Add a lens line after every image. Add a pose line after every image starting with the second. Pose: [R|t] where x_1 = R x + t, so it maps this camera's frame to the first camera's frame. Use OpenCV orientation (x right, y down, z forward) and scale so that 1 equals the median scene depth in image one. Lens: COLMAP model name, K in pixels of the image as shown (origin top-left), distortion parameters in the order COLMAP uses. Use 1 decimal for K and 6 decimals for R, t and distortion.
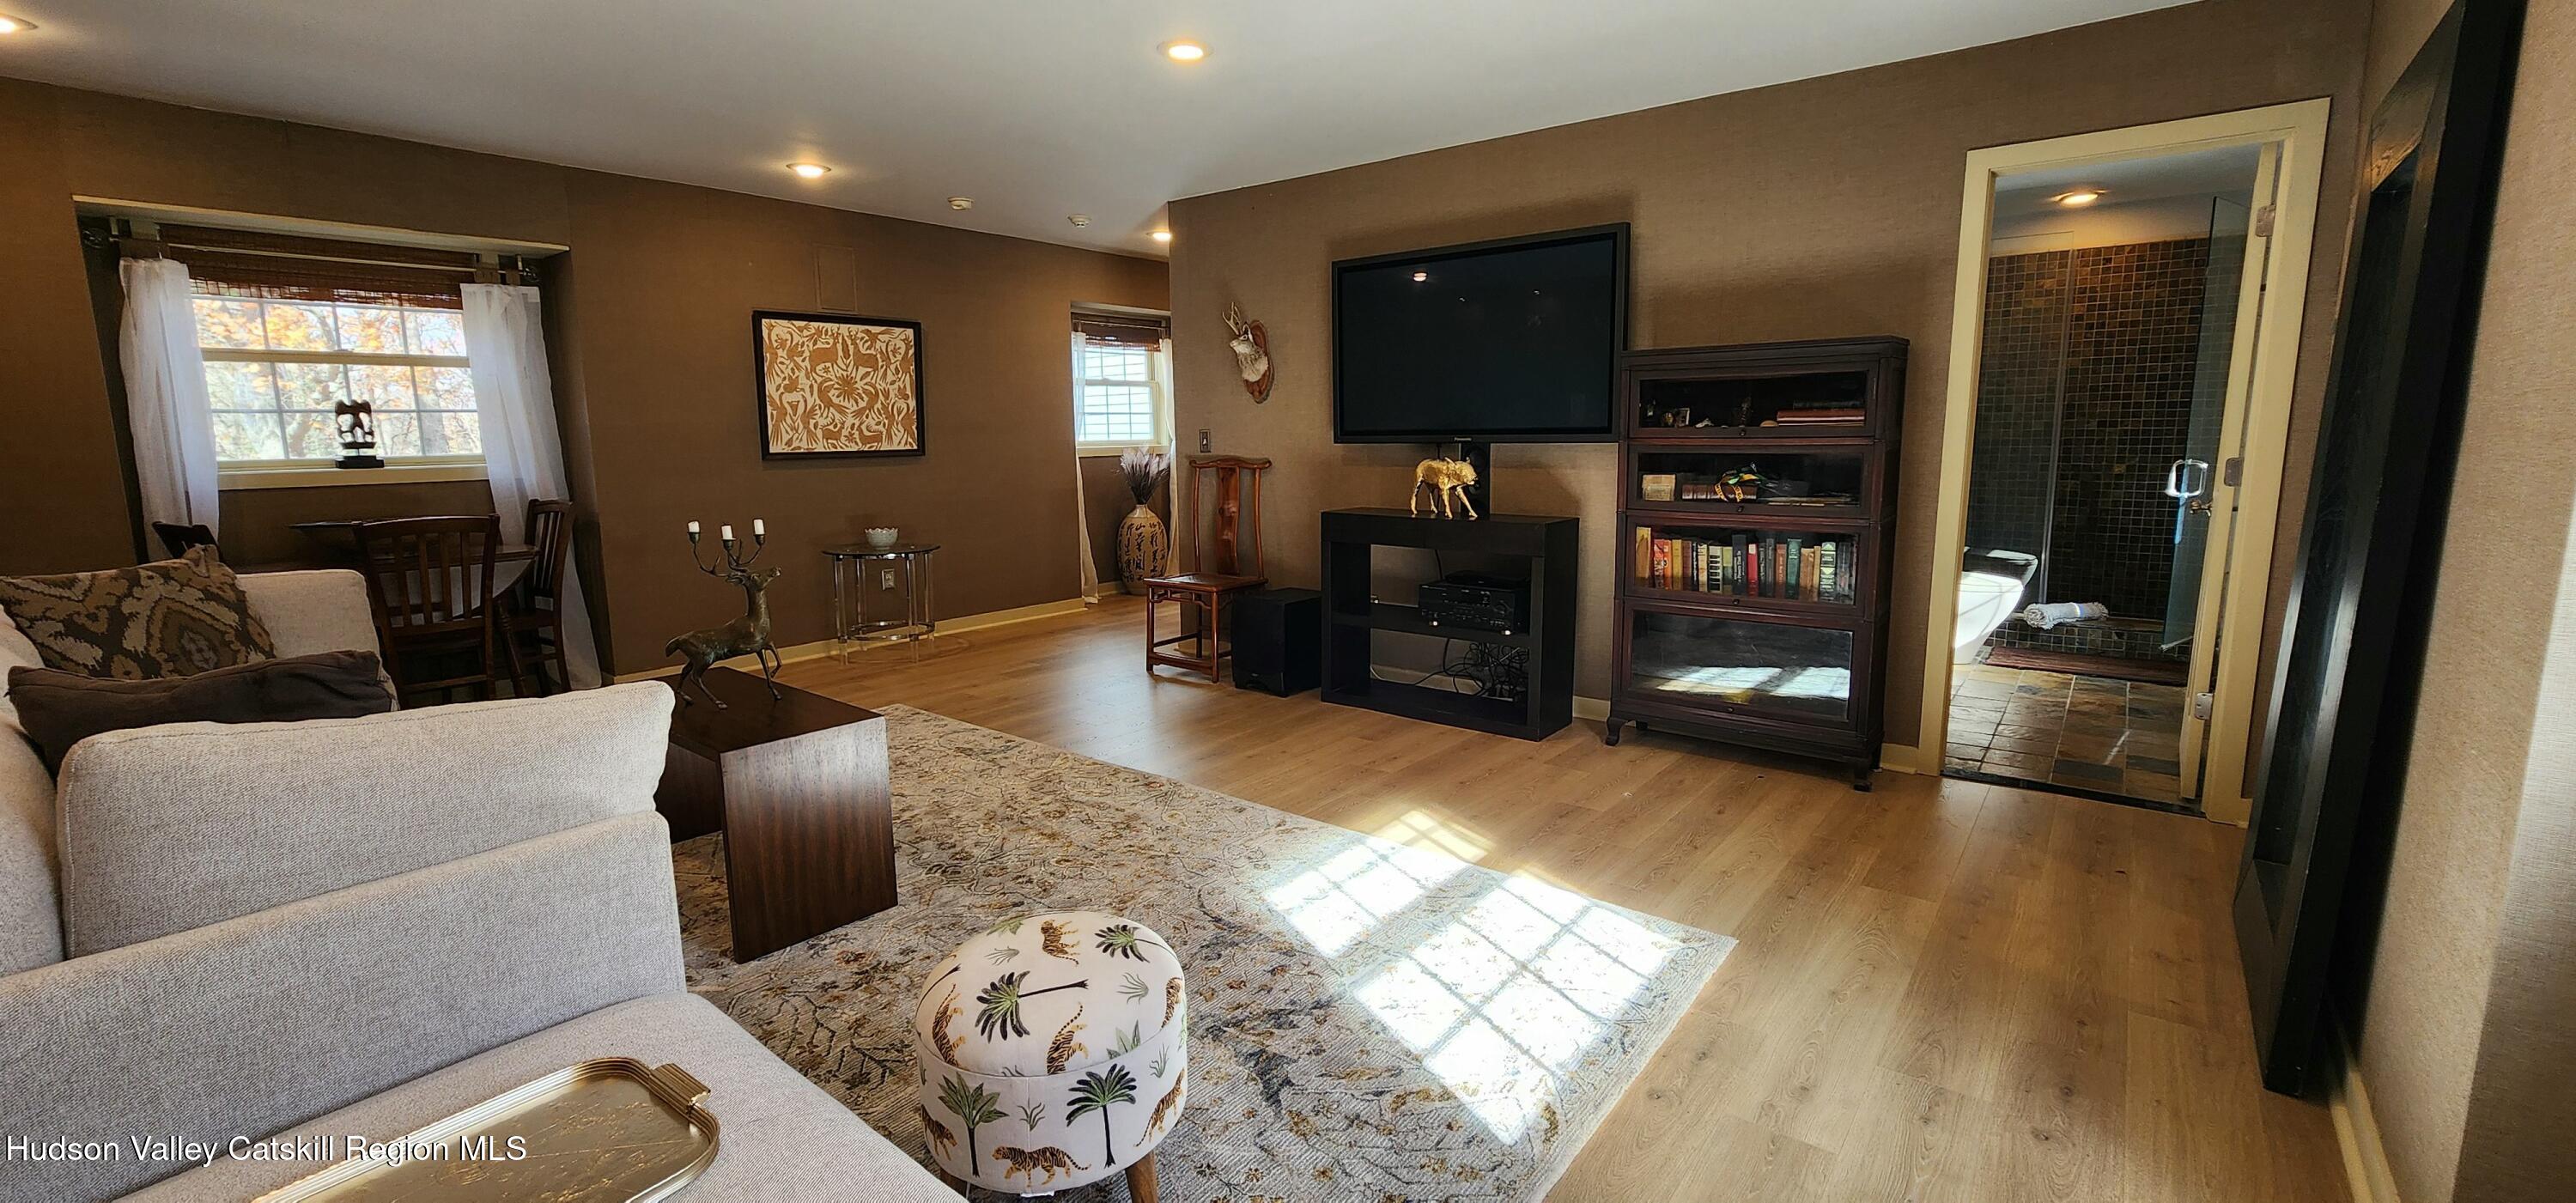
lens RADIAL K [[1057.7, 0, 1285.3], [0, 1057.7, 583.4], [0, 0, 1]] dist [-0.003581, 0.002213]
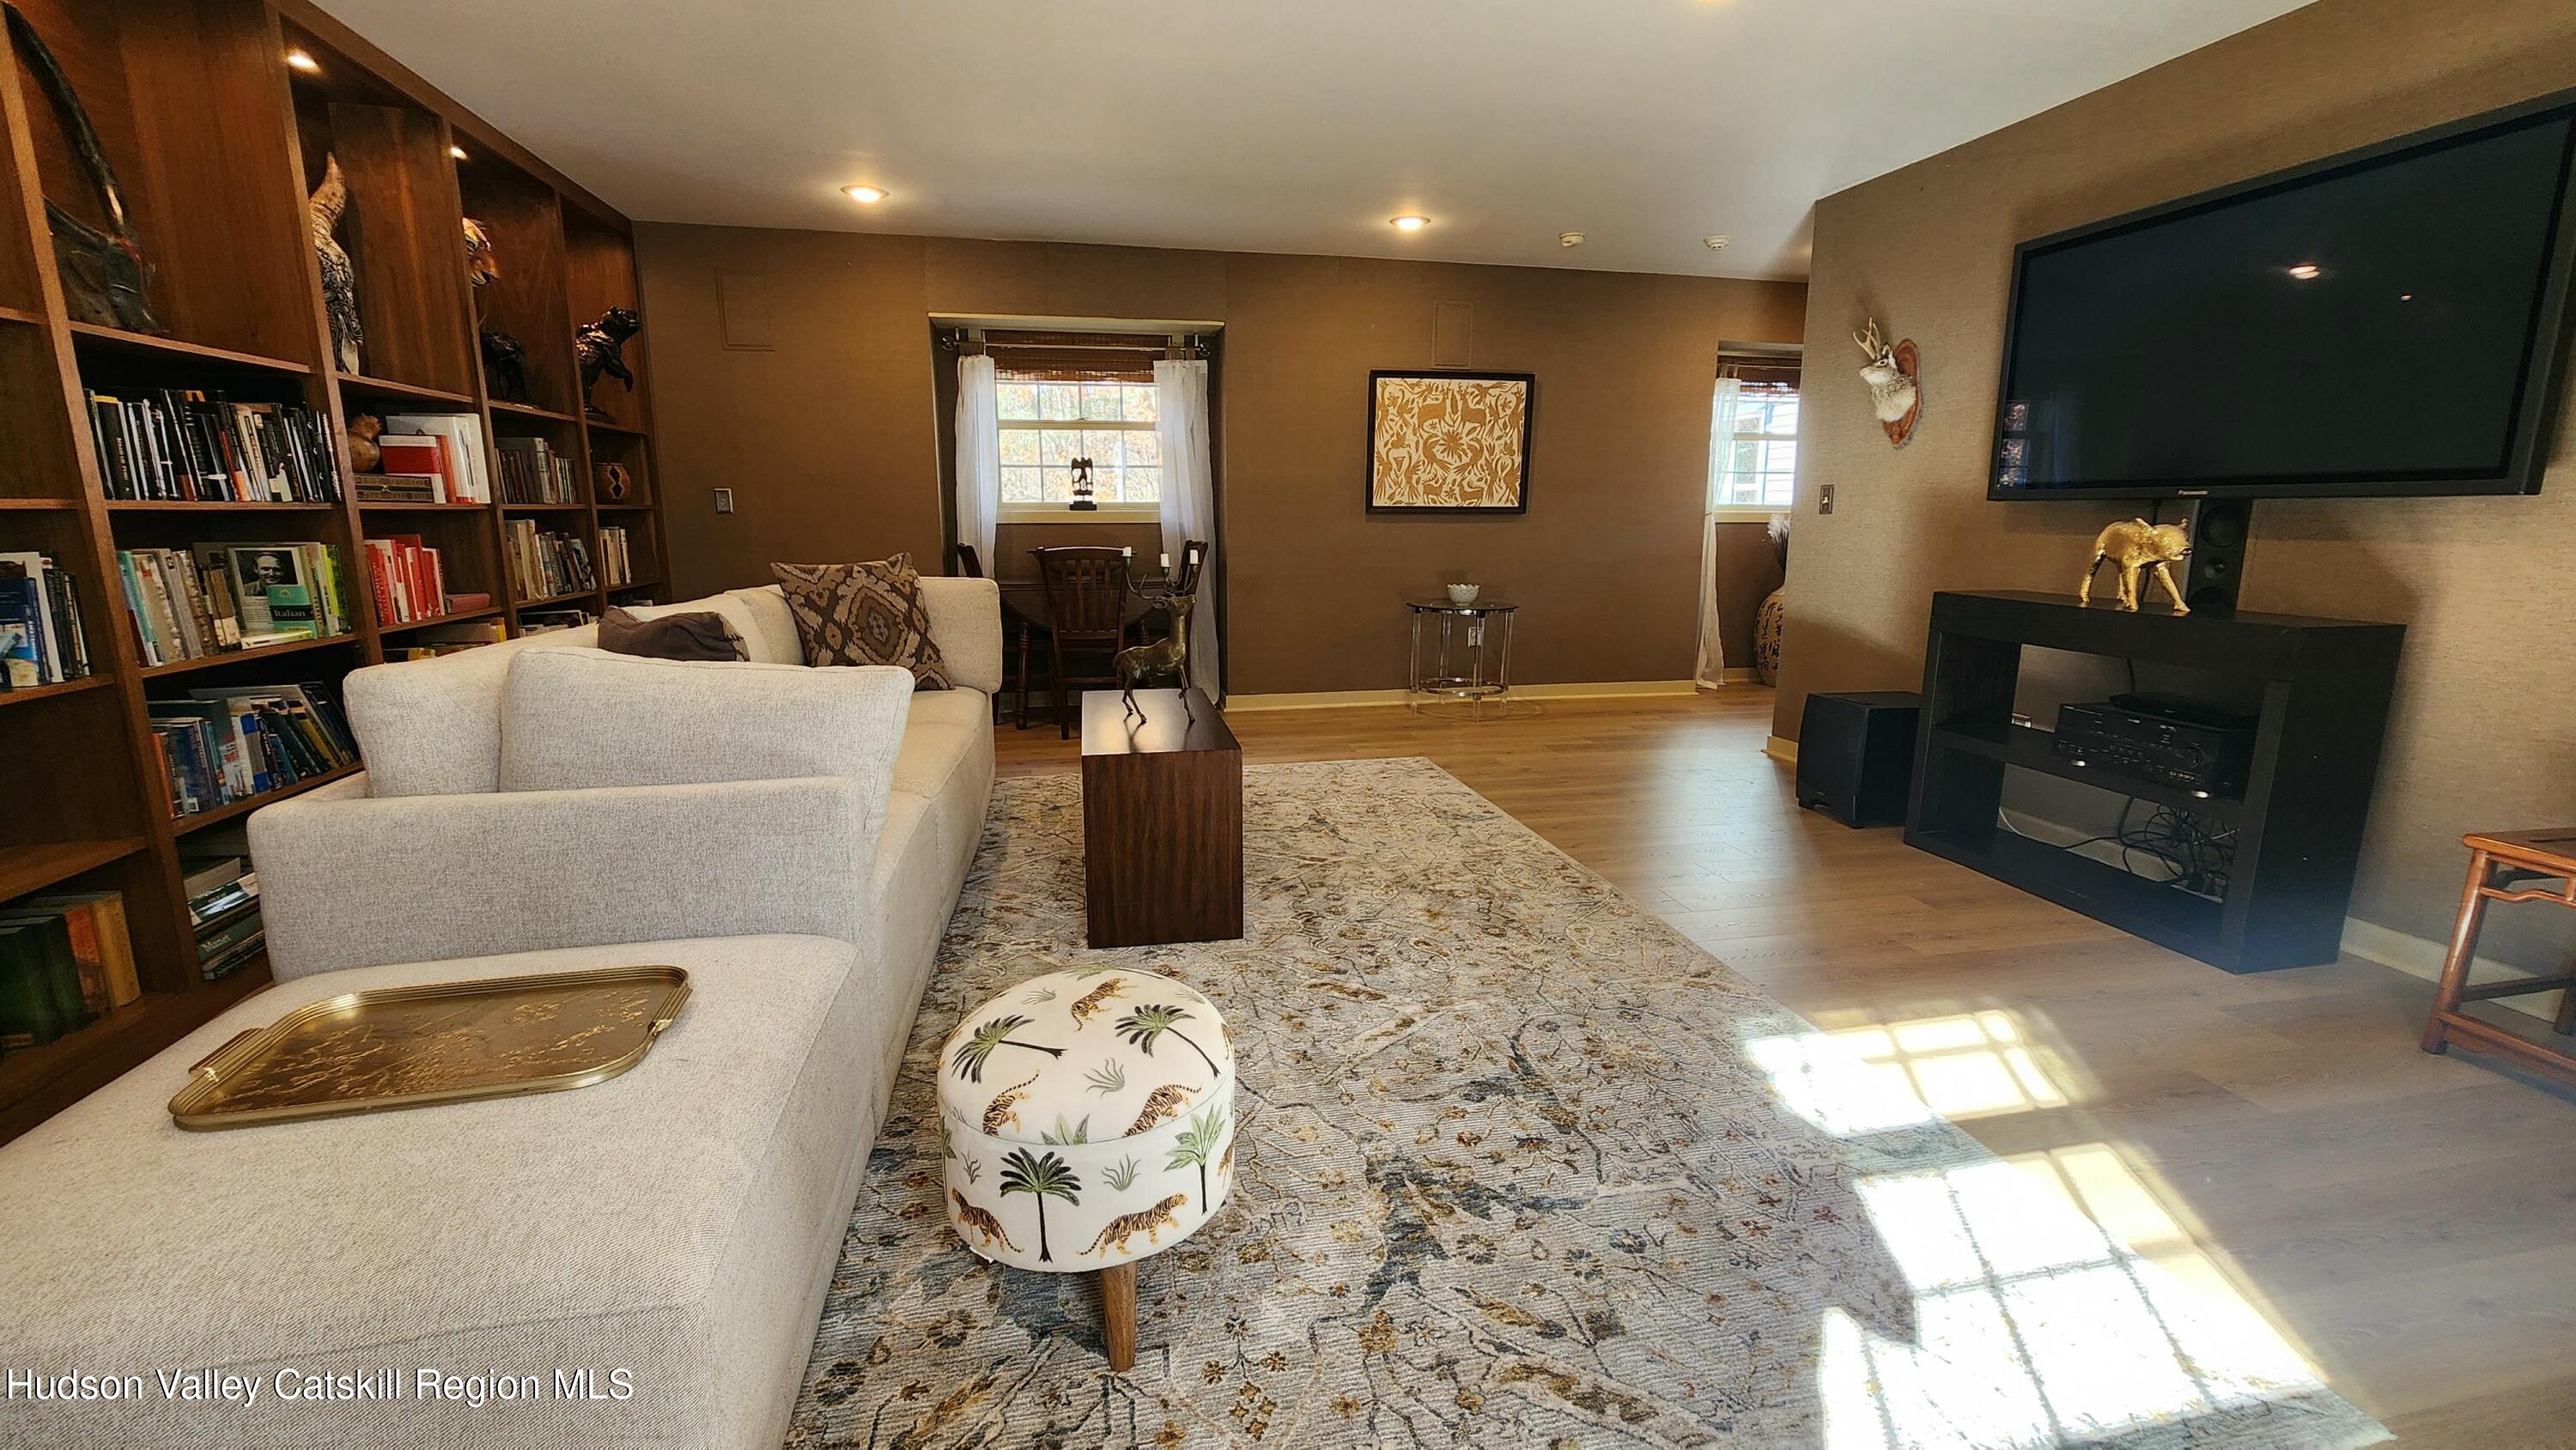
lens RADIAL K [[1057.7, 0, 1284.1], [0, 1057.7, 705.6], [0, 0, 1]] dist [-0.002839, 0.001228]
pose [[0.772606, 0.130616, -0.621305, 0.162064], [-0.104278, 0.991425, 0.078753, 0.000779], [0.626264, 0.003943, 0.779601, 0.149018]]
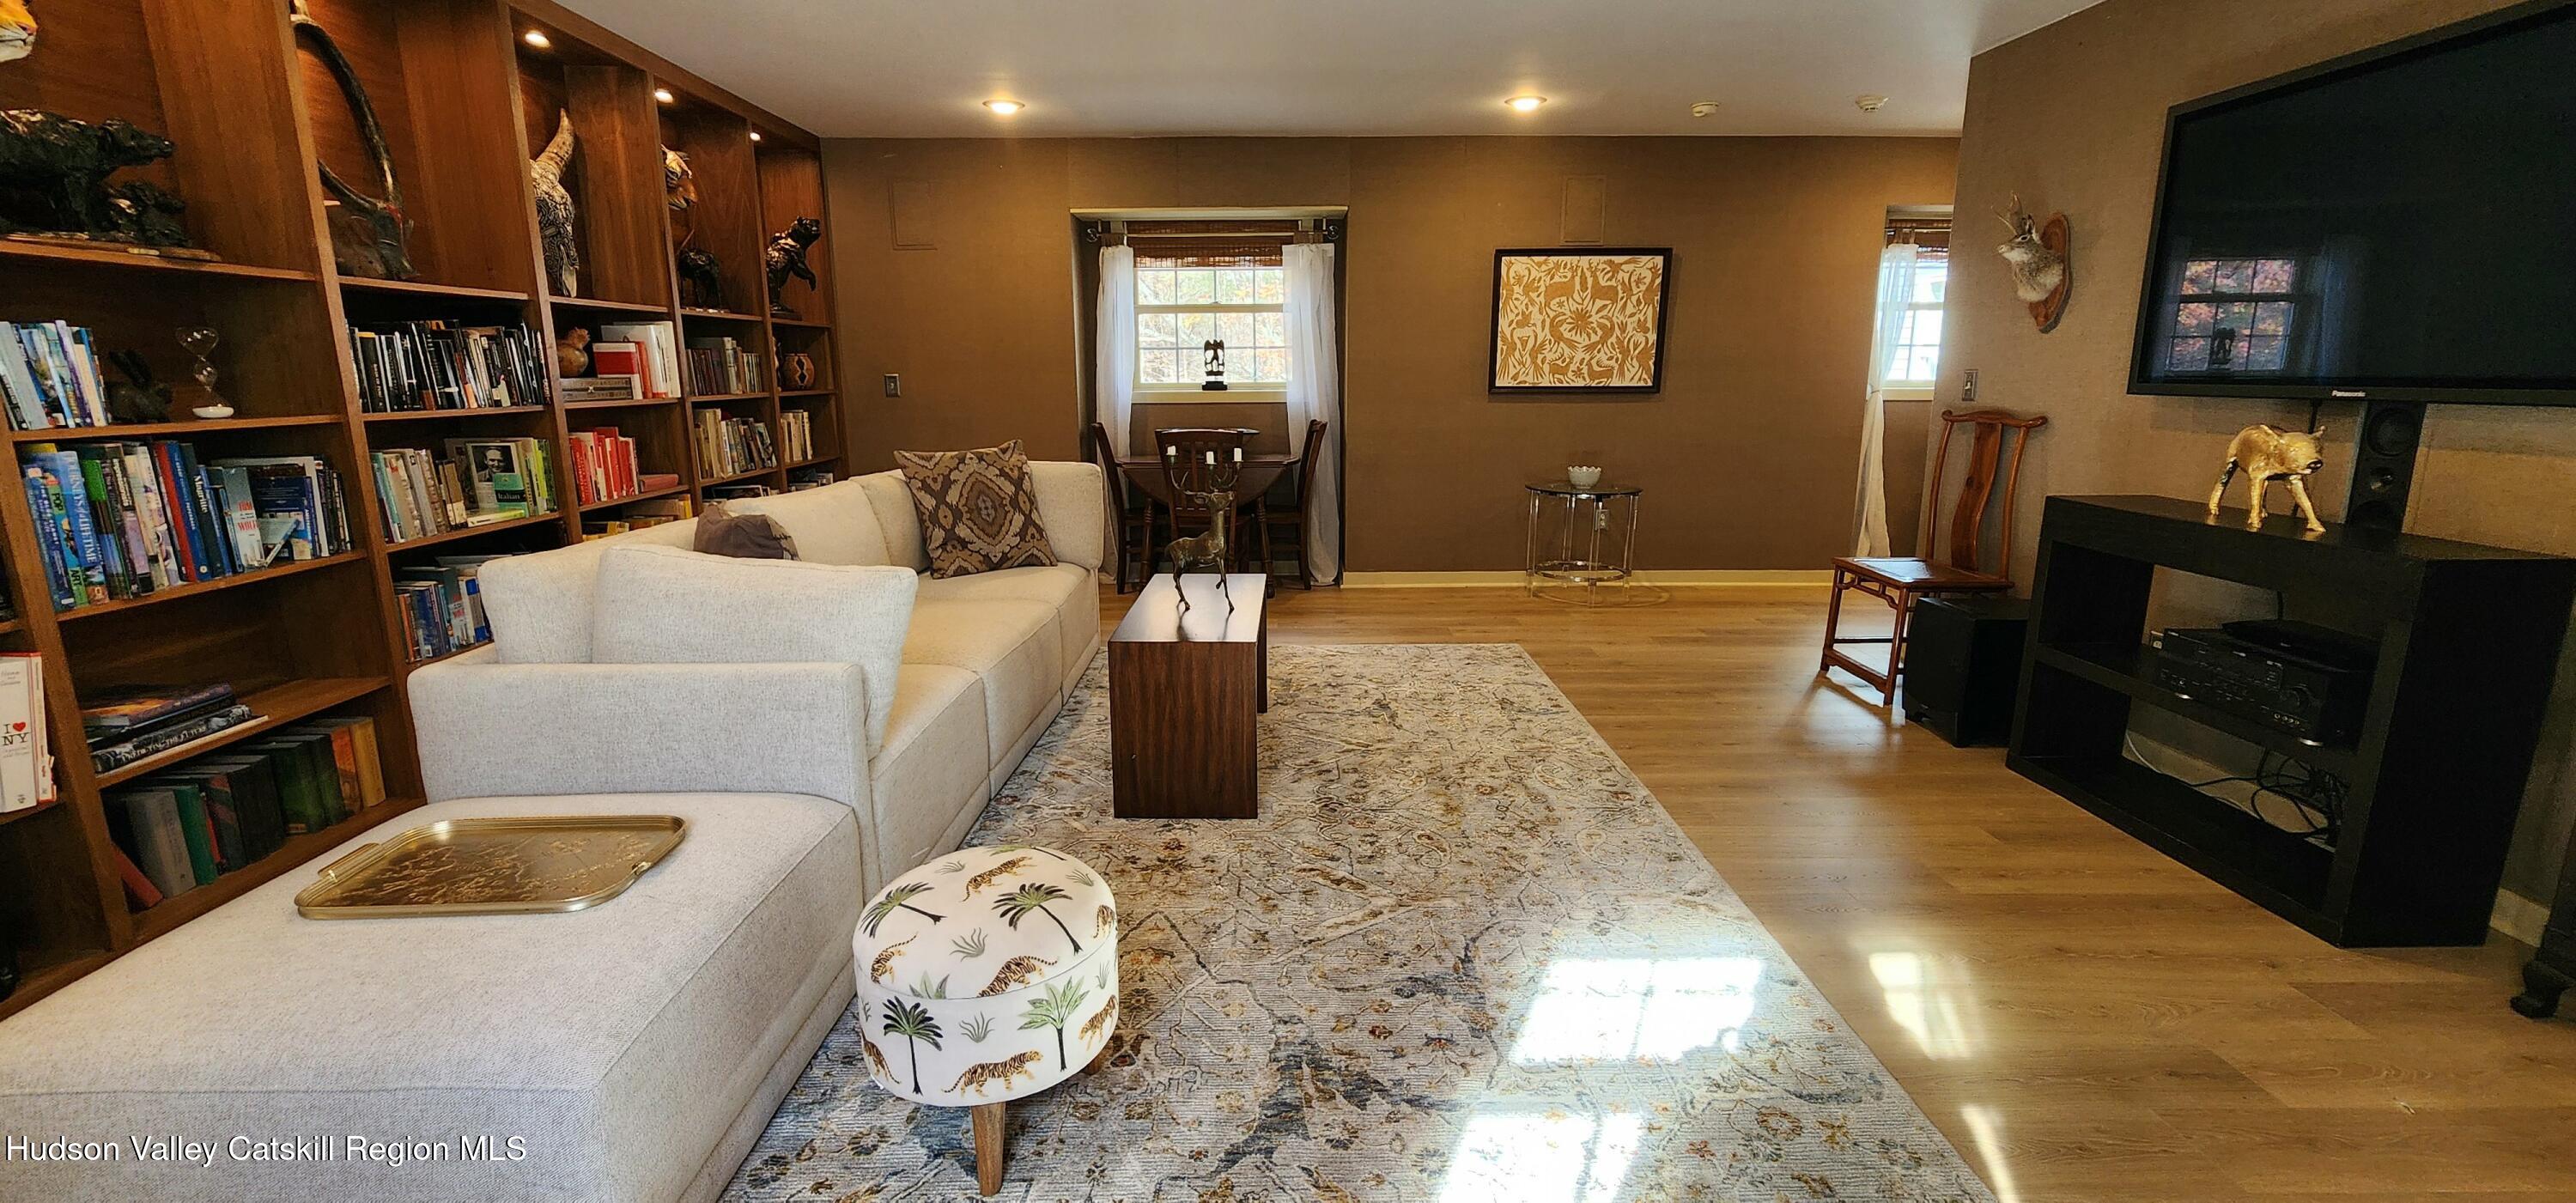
lens RADIAL K [[1057.7, 0, 1280.8], [0, 1057.7, 580.9], [0, 0, 1]] dist [-0.003581, 0.002213]
pose [[0.631679, 0.164790, -0.757513, 0.261352], [-0.117546, 0.986208, 0.116520, -0.037568], [0.766266, 0.015439, 0.642338, 0.204364]]
